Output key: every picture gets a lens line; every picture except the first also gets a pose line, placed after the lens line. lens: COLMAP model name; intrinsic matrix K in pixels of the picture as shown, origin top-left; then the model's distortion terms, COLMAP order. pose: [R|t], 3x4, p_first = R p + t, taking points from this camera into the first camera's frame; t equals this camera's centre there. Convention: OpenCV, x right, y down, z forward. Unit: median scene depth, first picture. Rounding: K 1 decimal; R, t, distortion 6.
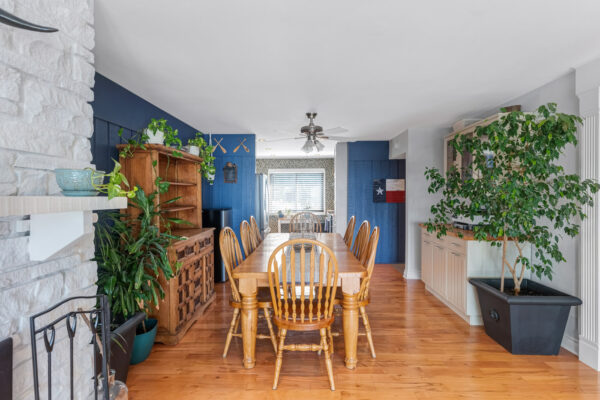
lens RADIAL K [[291.6, 0, 295.7], [0, 291.6, 197.2], [0, 0, 1]] dist [0.015119, 0.000601]
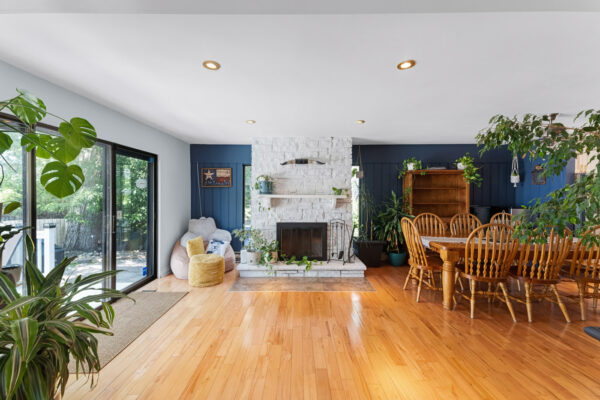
lens RADIAL K [[242.1, 0, 300.8], [0, 242.1, 198.8], [0, 0, 1]] dist [0.030385, -0.003775]
pose [[0.026605, 0.027009, -0.999281, 1.225873], [-0.011853, 0.999573, 0.026702, -0.015820], [0.999576, 0.011134, 0.026914, 0.168583]]
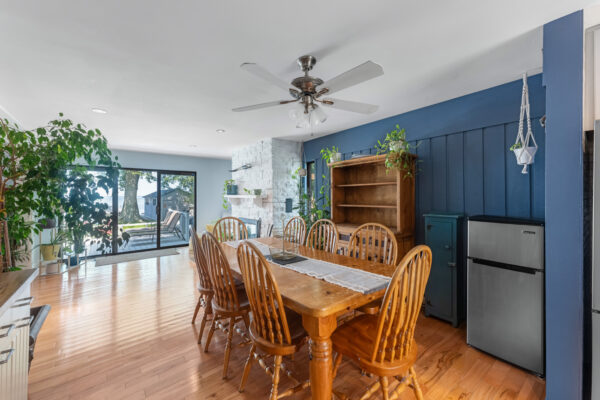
lens RADIAL K [[242.1, 0, 287.3], [0, 242.1, 194.3], [0, 0, 1]] dist [0.030385, -0.003775]
pose [[-0.788621, 0.009704, -0.614803, 0.530187], [0.005588, 0.999947, 0.008616, -0.019743], [0.614854, 0.003360, -0.788633, 1.913507]]
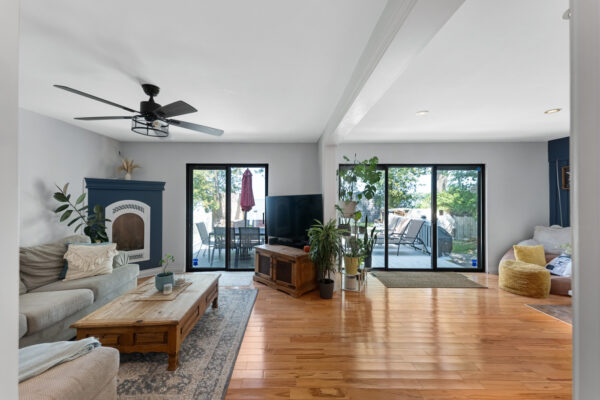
lens RADIAL K [[242.1, 0, 293.6], [0, 242.1, 198.5], [0, 0, 1]] dist [0.030385, -0.003775]
pose [[-0.999254, 0.008502, -0.037682, 1.107436], [0.008136, 0.999918, 0.009866, -0.022542], [0.037763, 0.009552, -0.999241, 0.983573]]
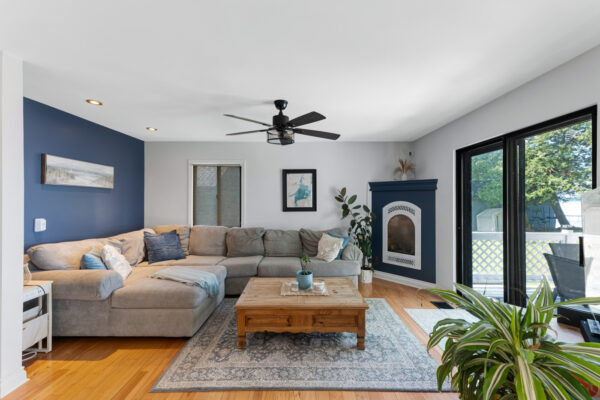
lens RADIAL K [[242.1, 0, 300.1], [0, 242.1, 200.0], [0, 0, 1]] dist [0.030385, -0.003775]
pose [[-0.024546, 0.007165, 0.999673, 0.604064], [0.005618, 0.999960, -0.007029, -0.007223], [-0.999683, 0.005443, -0.024585, 0.065582]]
